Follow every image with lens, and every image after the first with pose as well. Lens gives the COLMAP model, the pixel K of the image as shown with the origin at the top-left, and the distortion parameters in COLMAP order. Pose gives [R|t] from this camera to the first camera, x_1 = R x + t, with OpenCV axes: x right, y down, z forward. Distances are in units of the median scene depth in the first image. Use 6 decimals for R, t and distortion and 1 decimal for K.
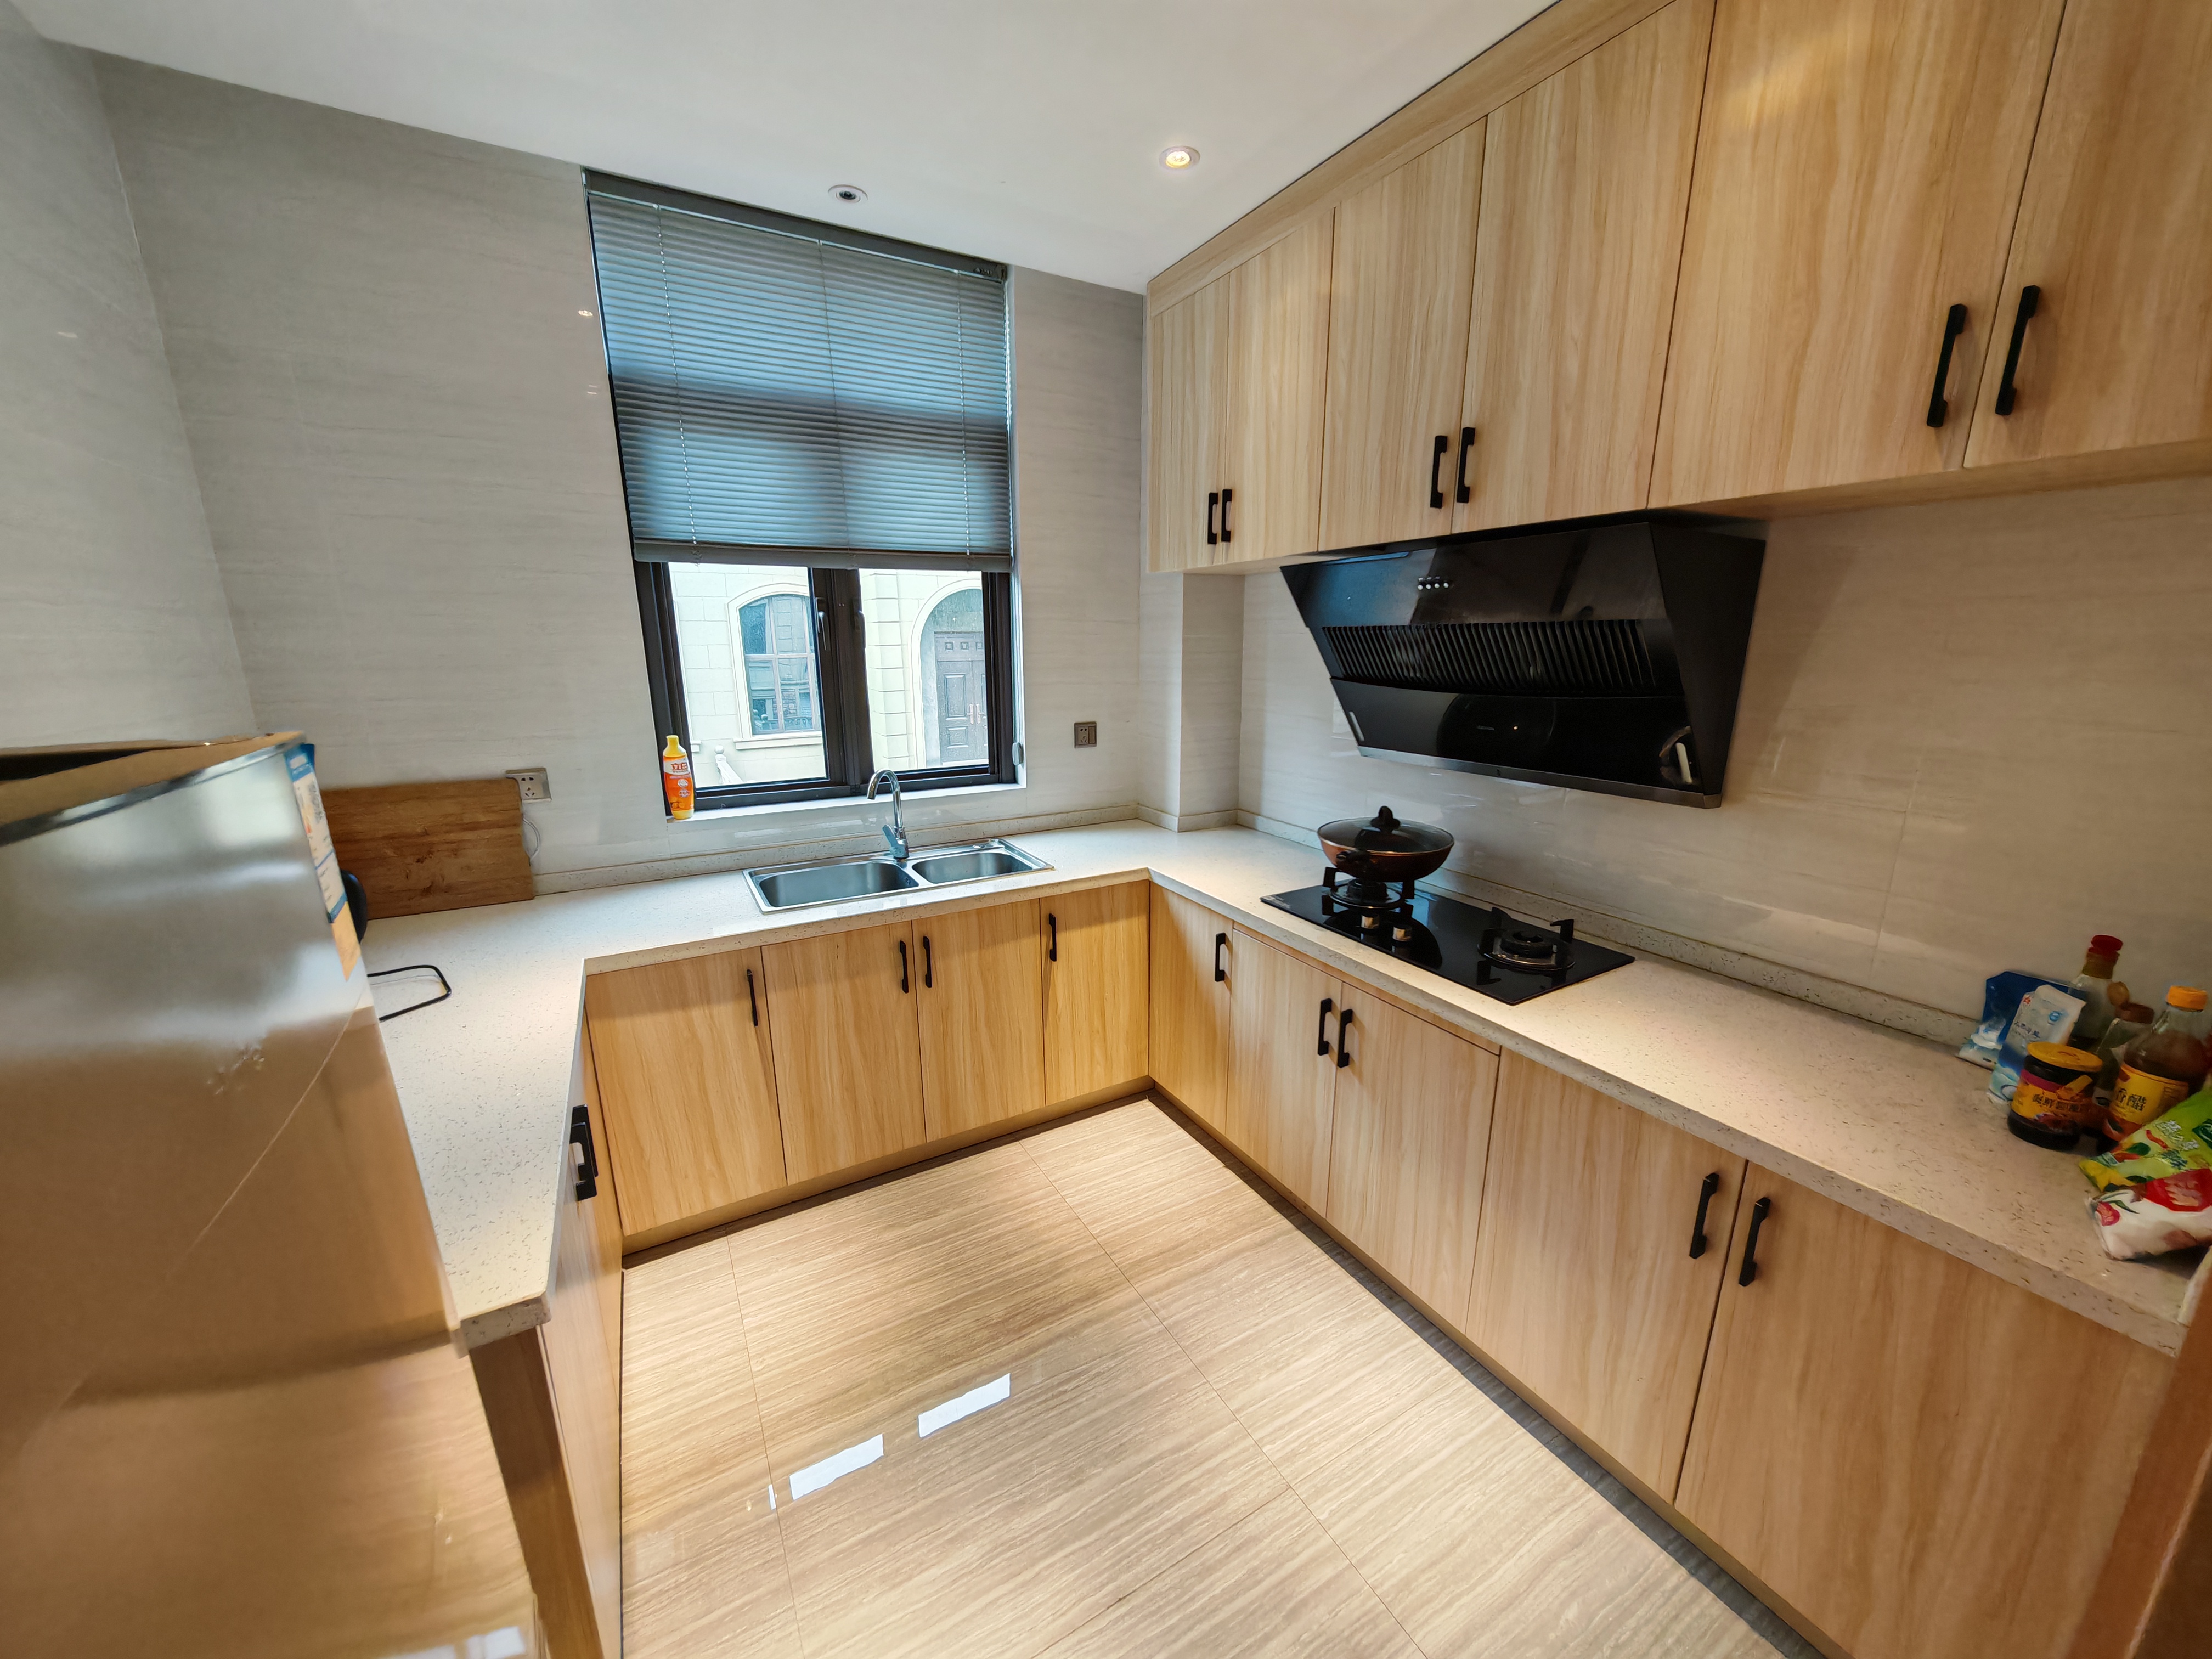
lens RADIAL K [[823.0, 0, 1108.9], [0, 823.0, 839.2], [0, 0, 1]] dist [-0.002797, -0.000120]
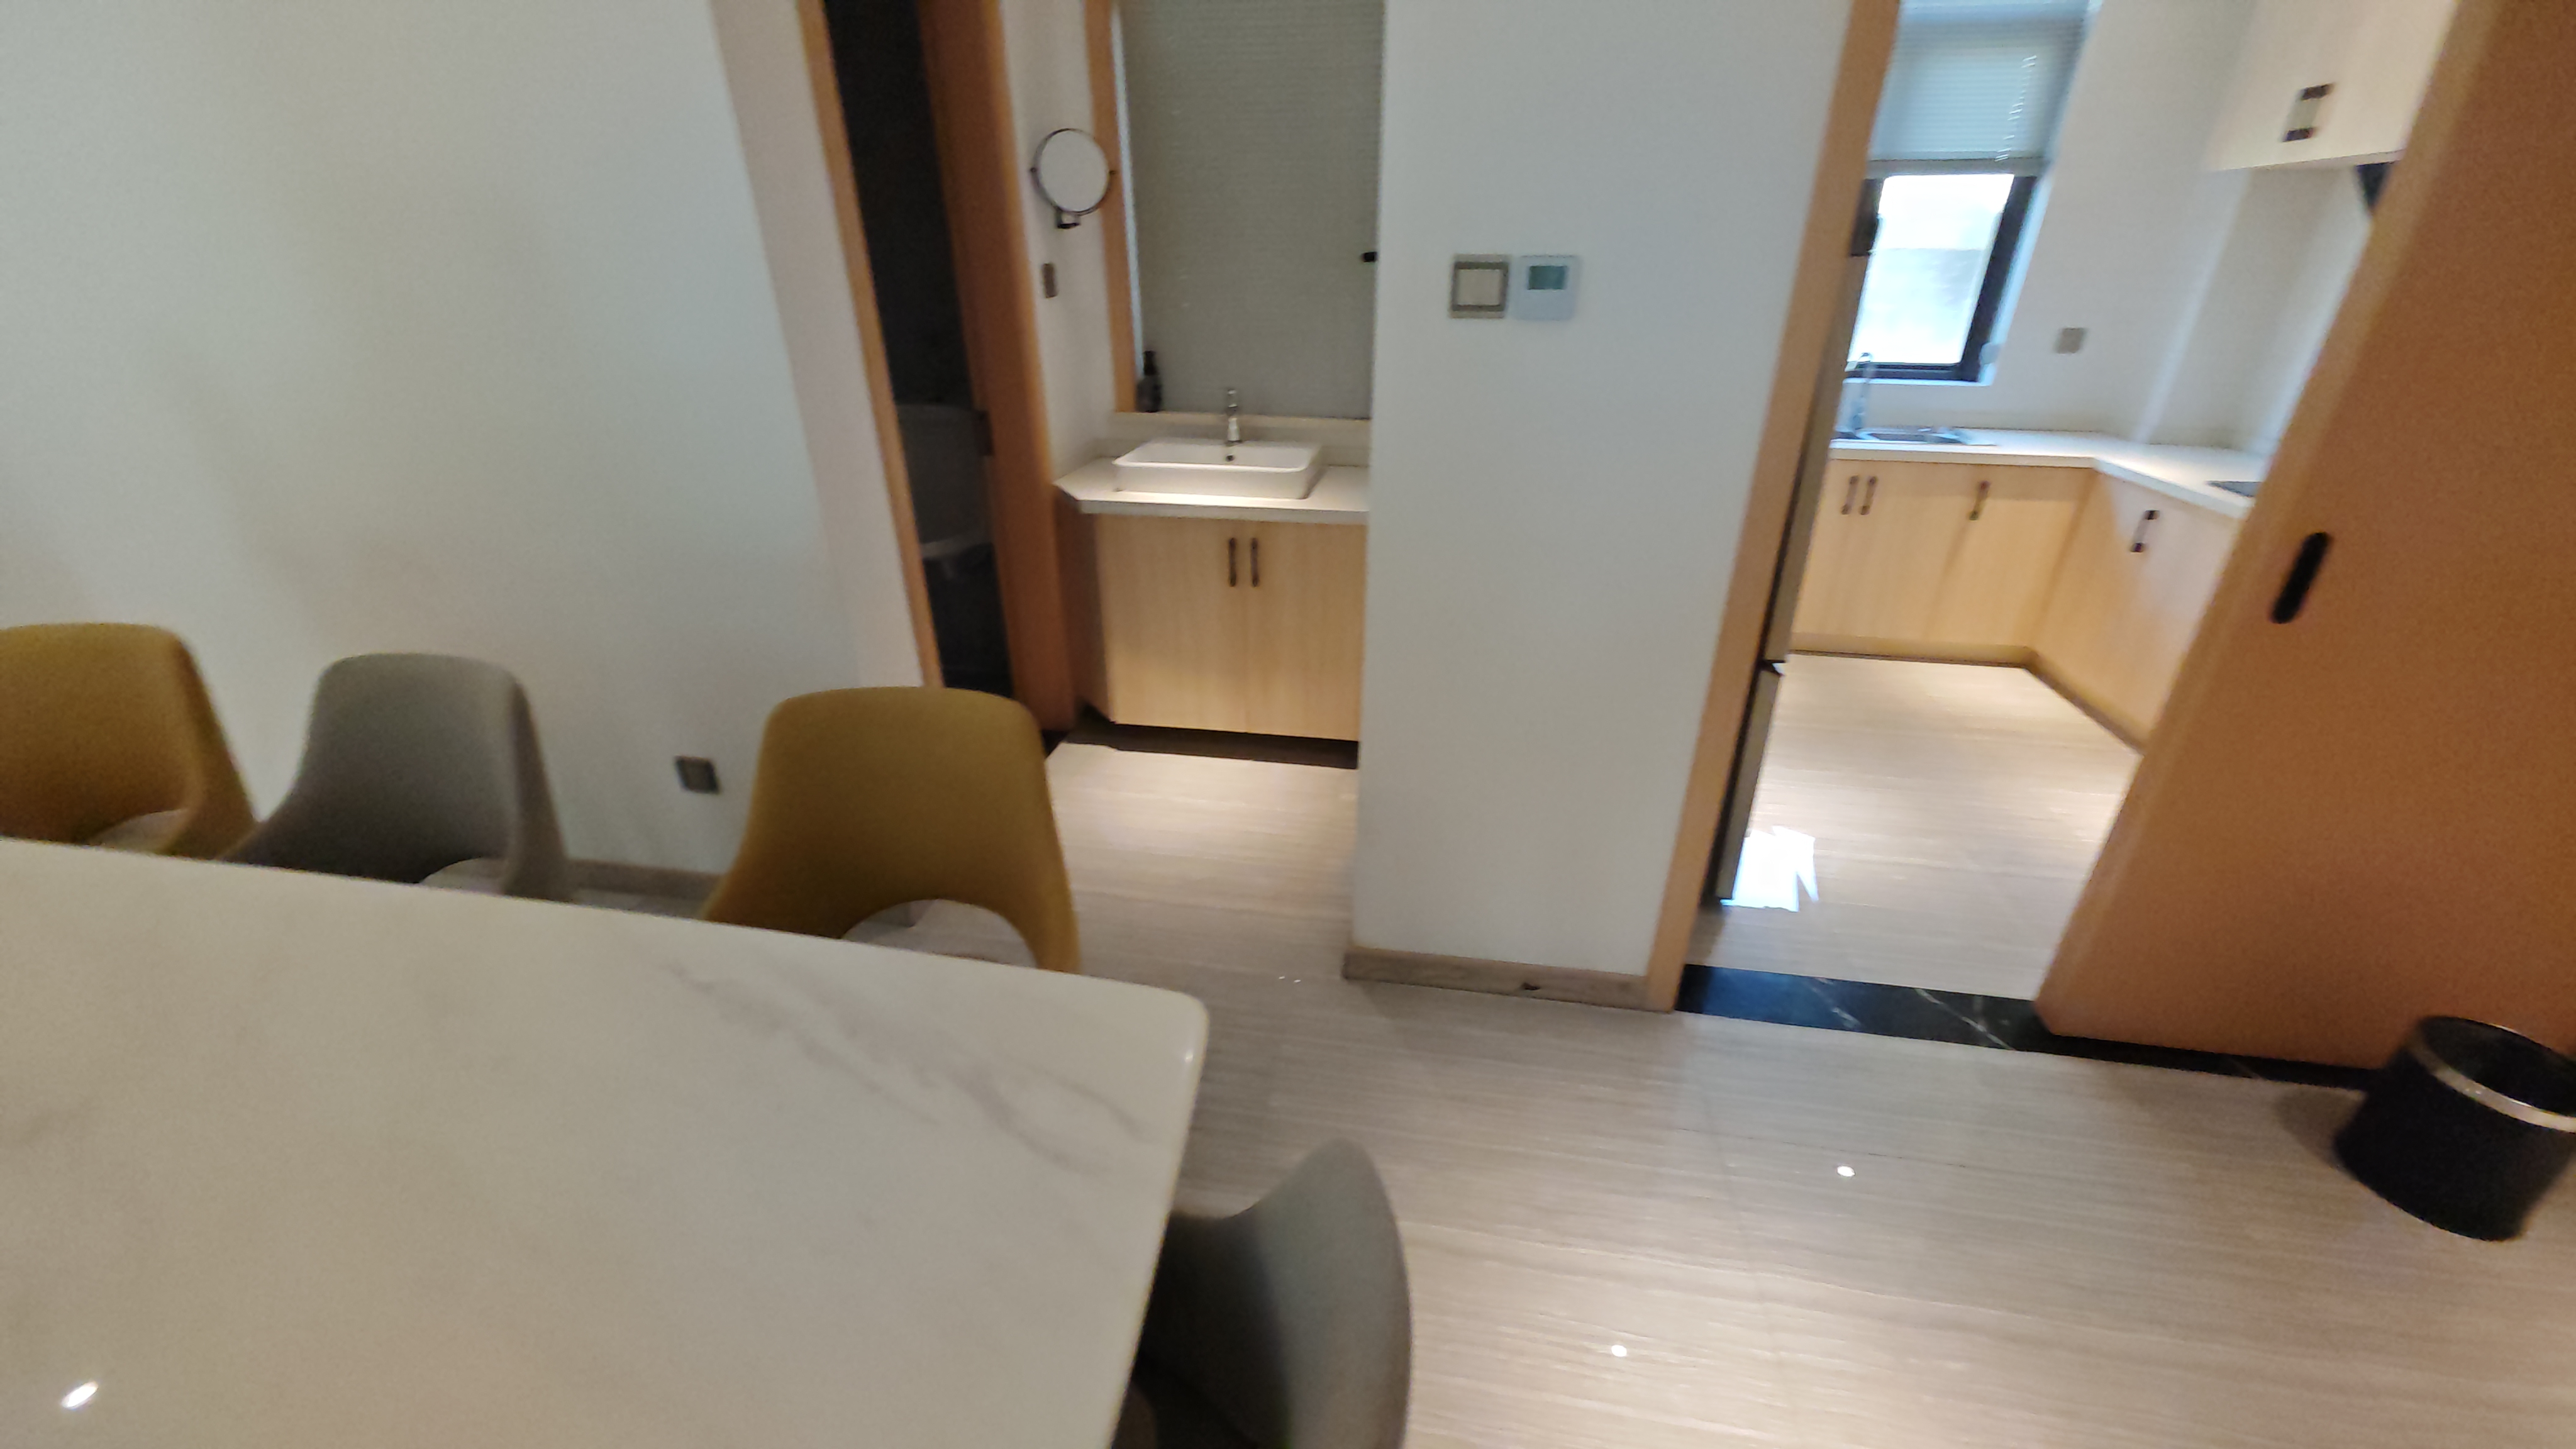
lens RADIAL K [[954.1, 0, 1296.2], [0, 954.1, 726.8], [0, 0, 1]] dist [0.000078, -0.000080]
pose [[0.774519, 0.282058, -0.566183, 0.043374], [-0.155902, 0.952588, 0.261286, 0.222172], [0.613037, -0.114102, 0.781771, -0.779470]]
